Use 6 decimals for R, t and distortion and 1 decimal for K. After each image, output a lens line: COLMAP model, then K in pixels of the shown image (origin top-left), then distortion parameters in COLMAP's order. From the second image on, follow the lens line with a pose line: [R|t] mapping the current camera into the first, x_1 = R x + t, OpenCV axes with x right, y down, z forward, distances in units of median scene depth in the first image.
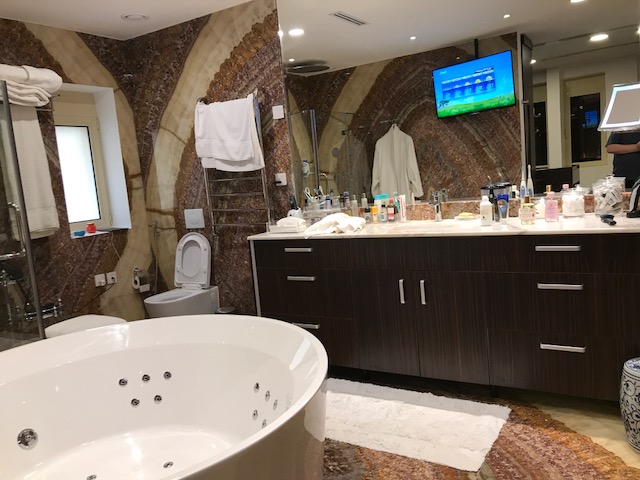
lens RADIAL K [[528.2, 0, 322.4], [0, 528.2, 237.9], [0, 0, 1]] dist [0.039272, -0.037130]
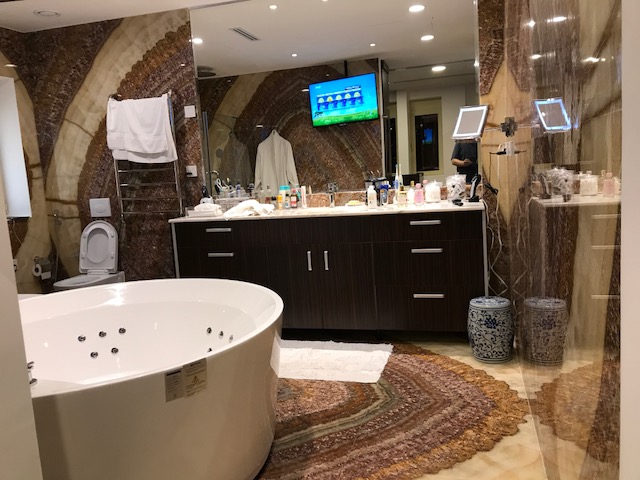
lens RADIAL K [[528.2, 0, 322.4], [0, 528.2, 237.9], [0, 0, 1]] dist [0.039272, -0.037130]
pose [[0.962534, -0.003959, 0.271132, -0.112425], [0.008184, 0.999862, -0.014454, 0.046278], [-0.271038, 0.016132, 0.962434, -0.148206]]
